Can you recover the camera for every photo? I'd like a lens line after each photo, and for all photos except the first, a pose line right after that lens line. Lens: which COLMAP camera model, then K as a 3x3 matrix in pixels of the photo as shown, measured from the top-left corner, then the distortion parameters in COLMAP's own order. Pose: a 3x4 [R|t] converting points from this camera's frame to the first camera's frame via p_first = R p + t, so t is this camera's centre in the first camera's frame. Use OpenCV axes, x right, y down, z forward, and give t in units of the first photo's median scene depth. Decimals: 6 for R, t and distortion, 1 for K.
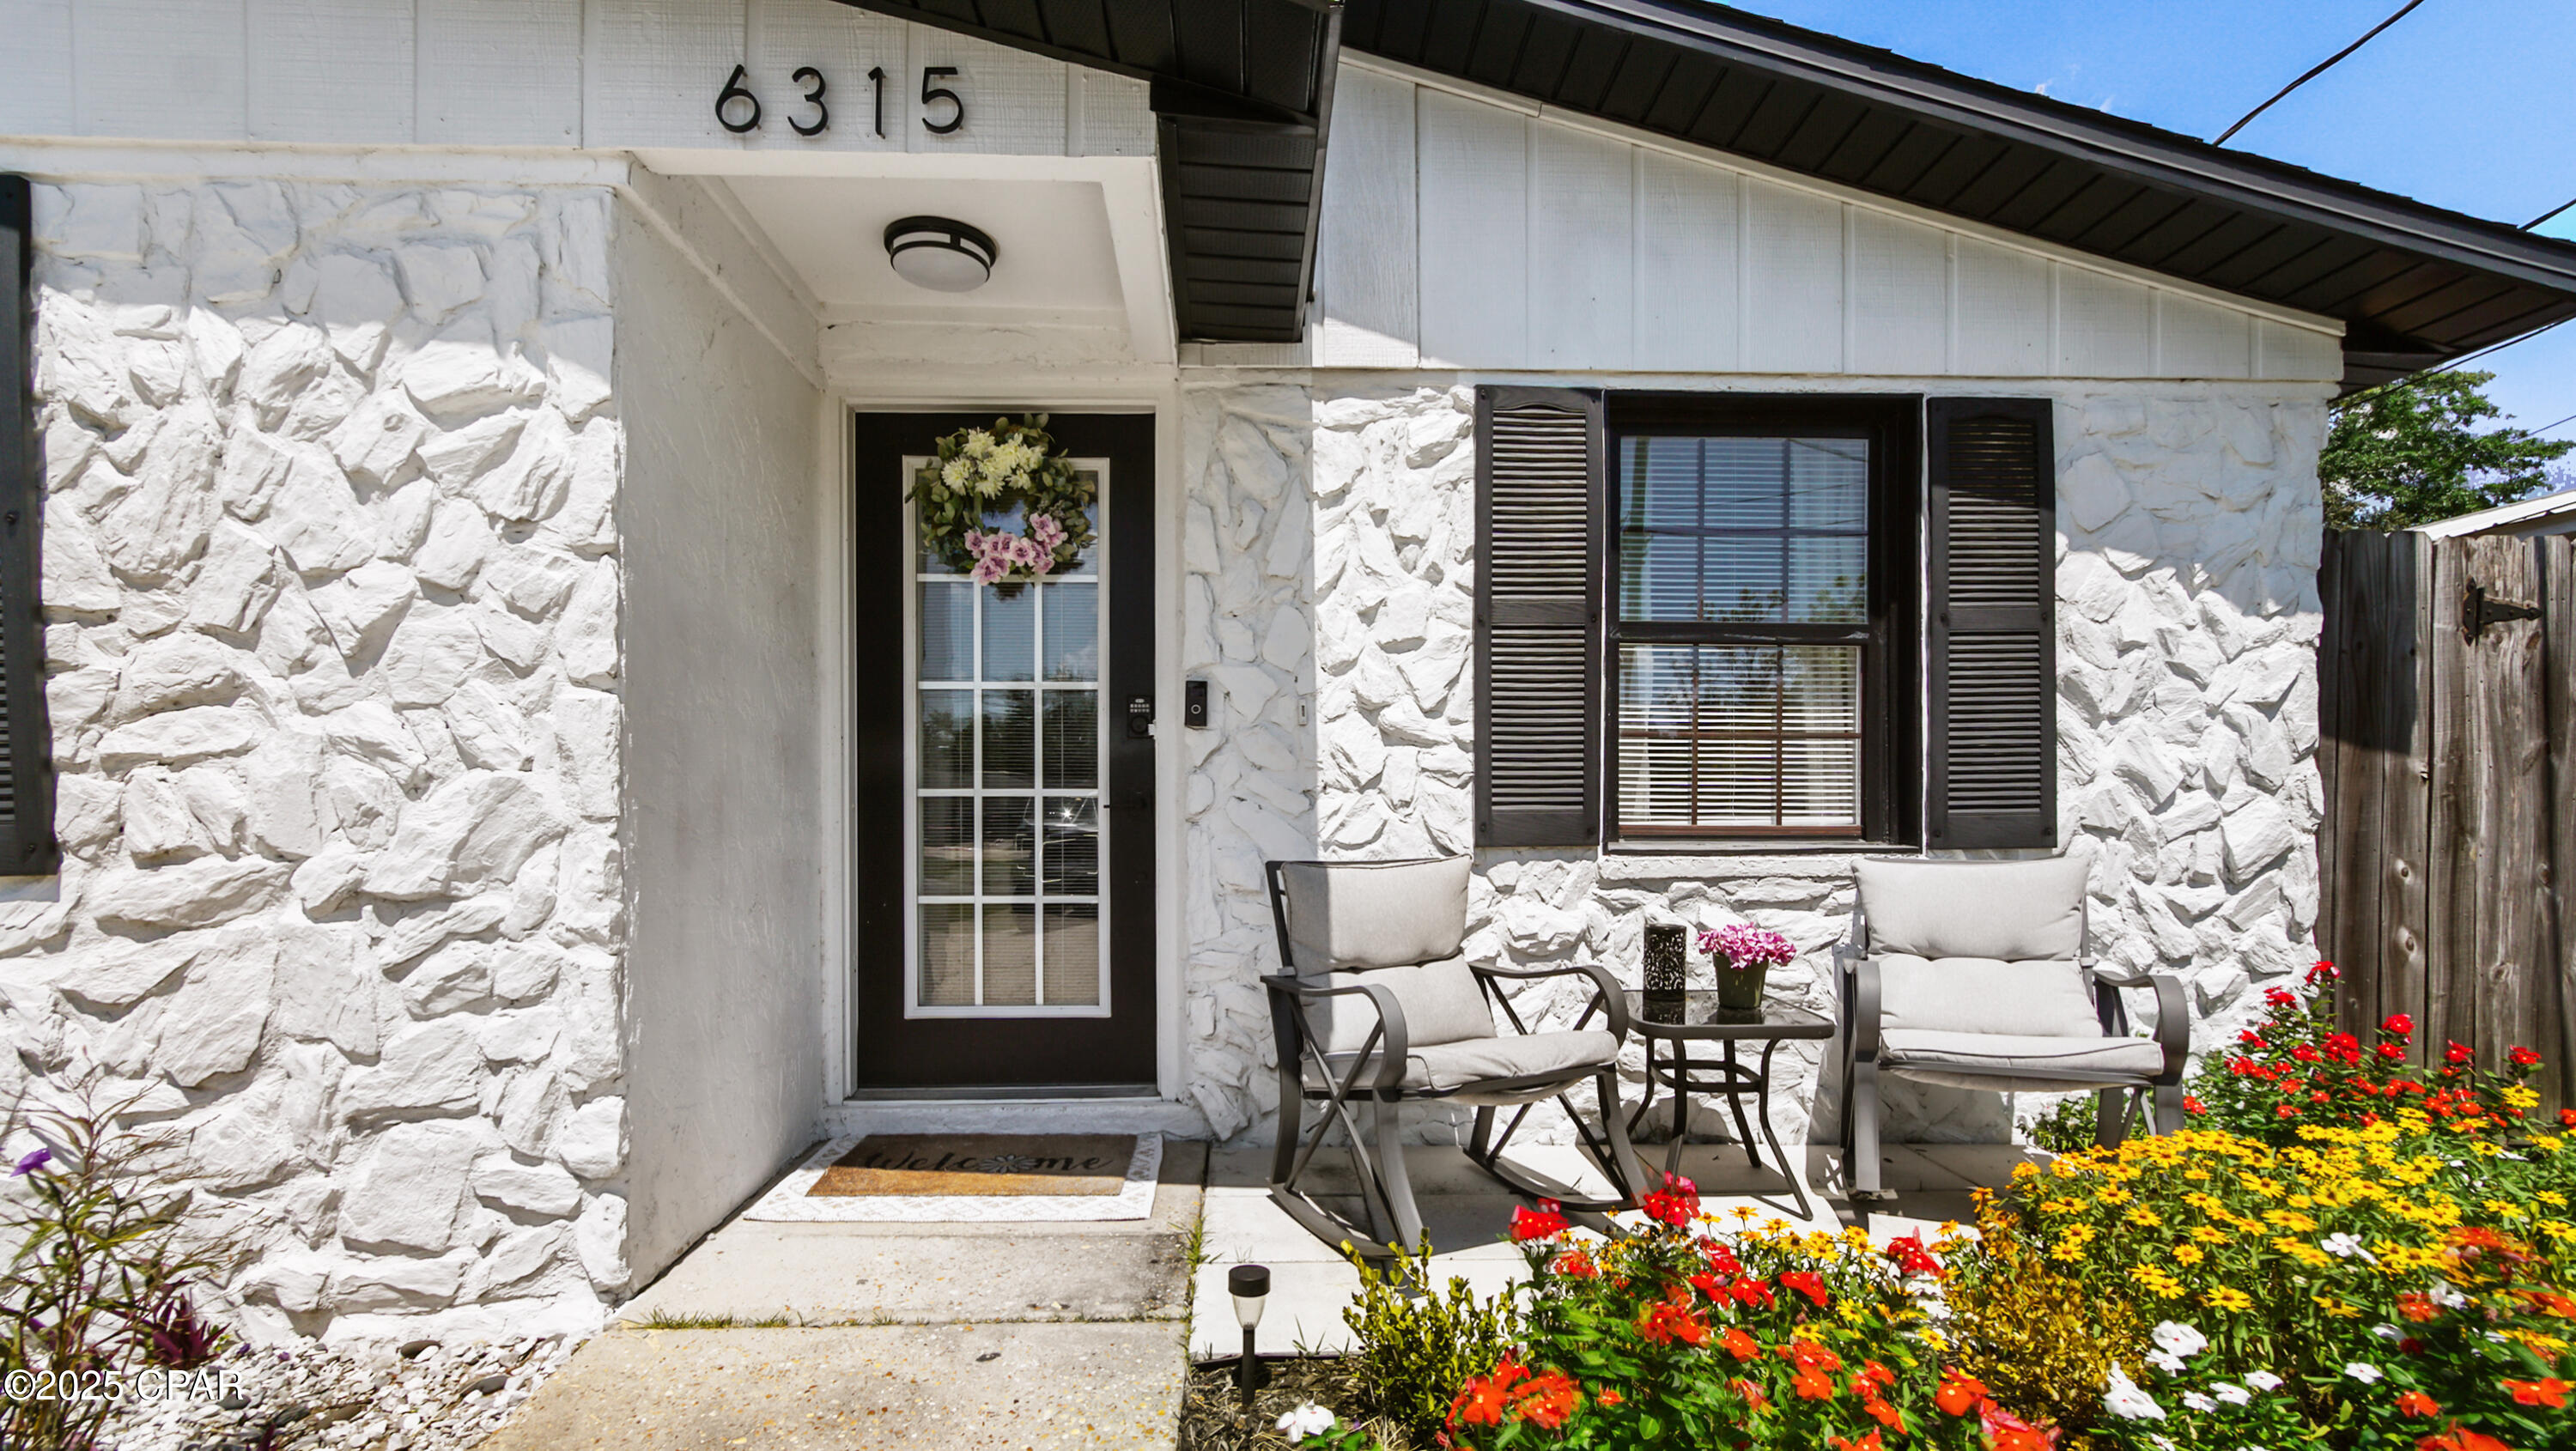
lens RADIAL K [[1128.0, 0, 1278.6], [0, 1128.0, 813.8], [0, 0, 1]] dist [-0.036414, 0.021278]
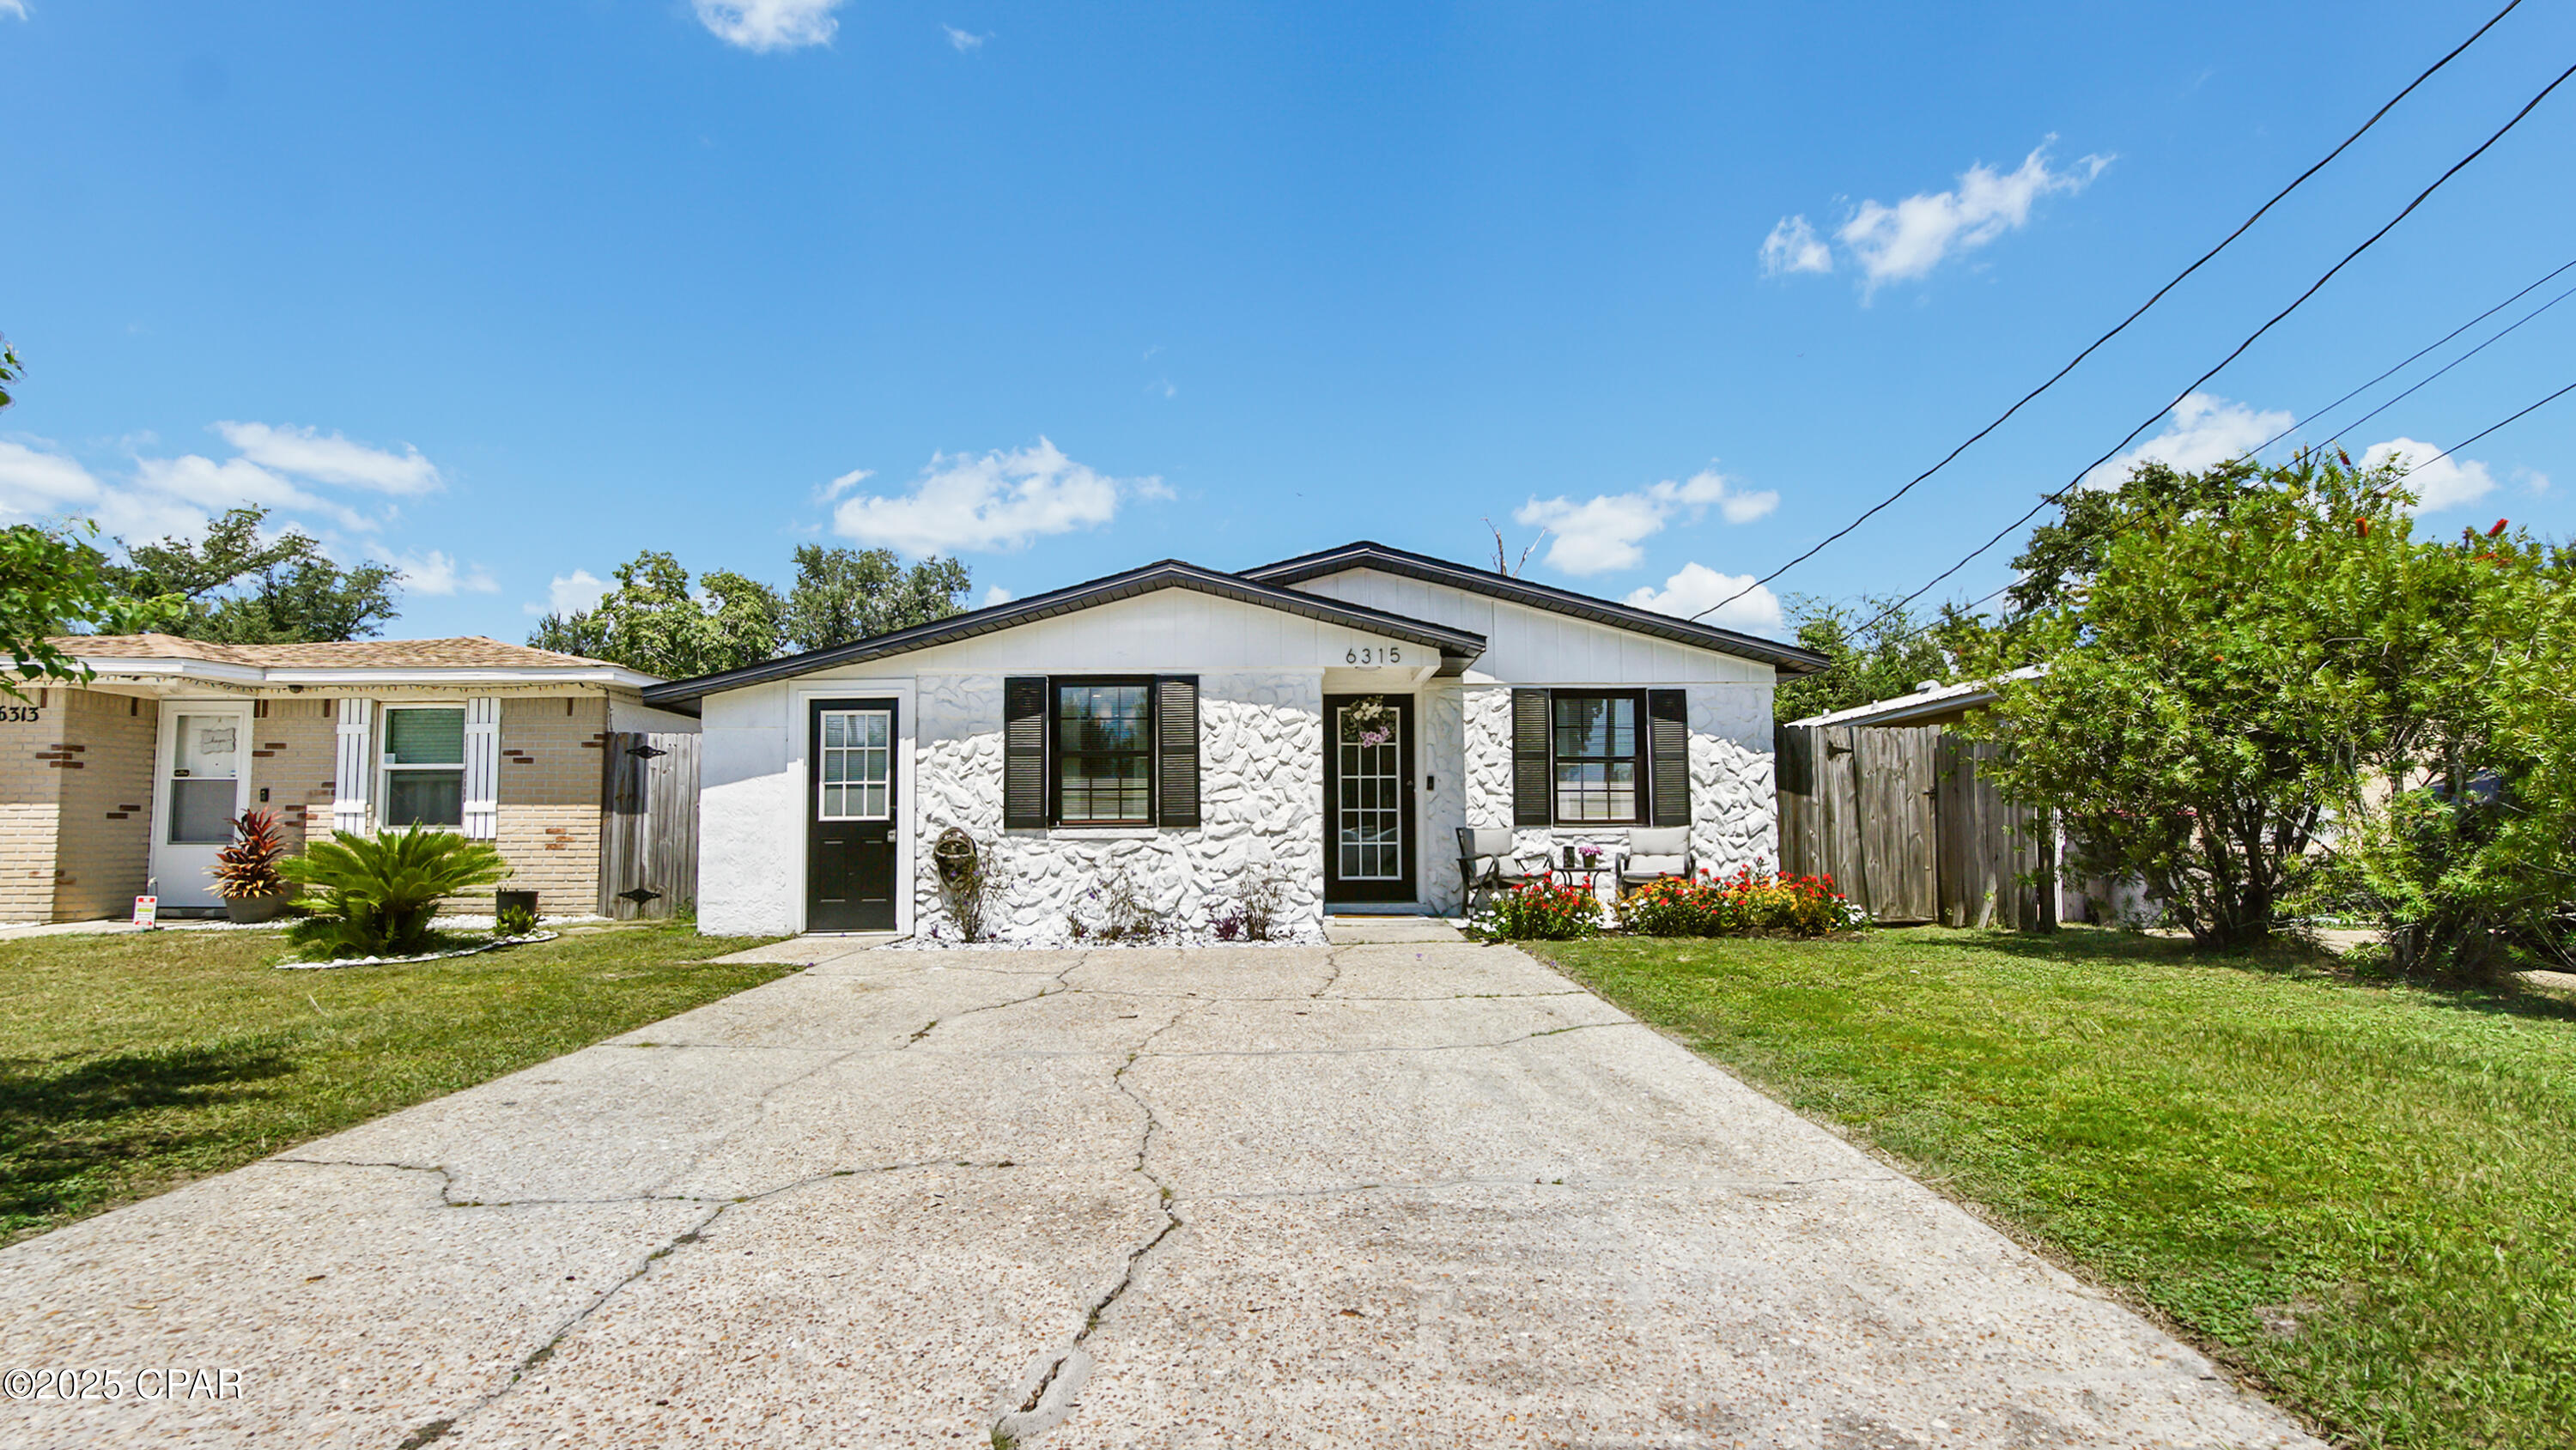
lens RADIAL K [[1148.6, 0, 1285.7], [0, 1148.6, 741.9], [0, 0, 1]] dist [-0.013117, 0.006387]
pose [[0.999893, -0.004455, -0.013959, -0.454174], [0.003163, 0.995817, -0.091311, 0.092310], [0.014308, 0.091257, 0.995725, -2.421430]]
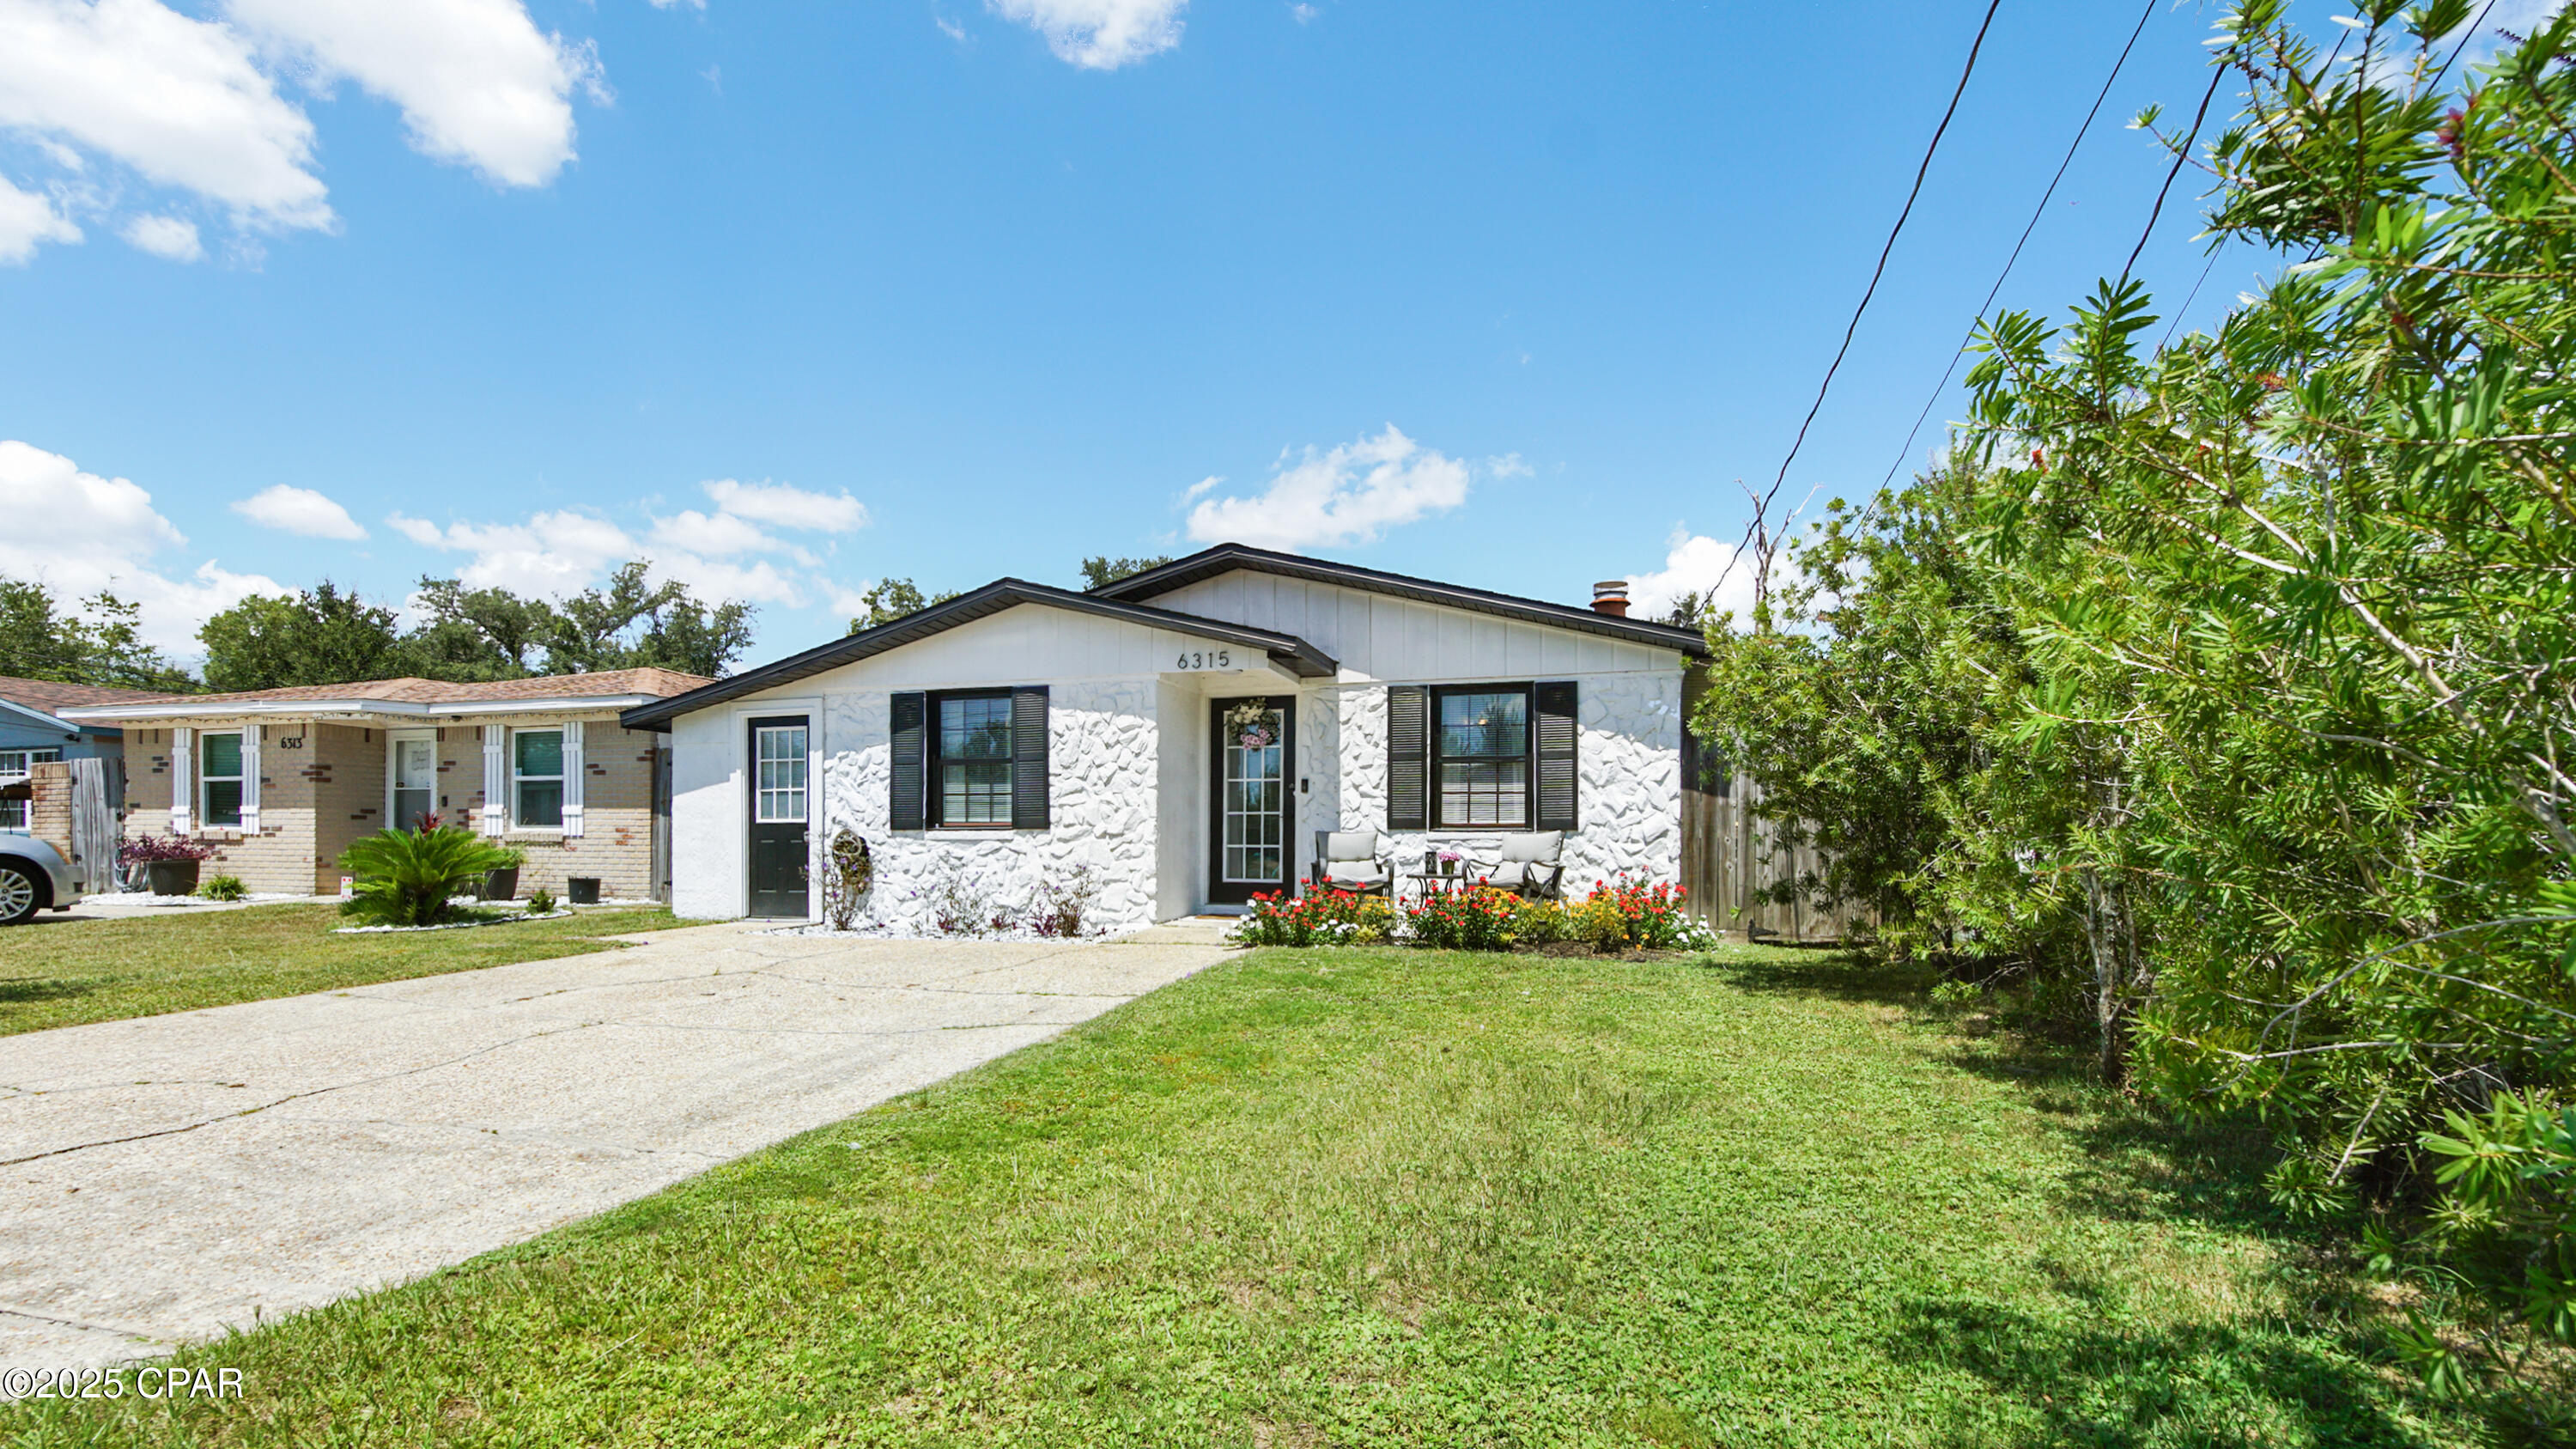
lens RADIAL K [[1195.9, 0, 1265.2], [0, 1195.9, 795.7], [0, 0, 1]] dist [-0.000984, 0.000048]
pose [[0.940417, -0.007774, -0.339936, 1.006318], [-0.006814, 0.999107, -0.041700, 0.079209], [0.339956, 0.041532, 0.939524, -2.330028]]
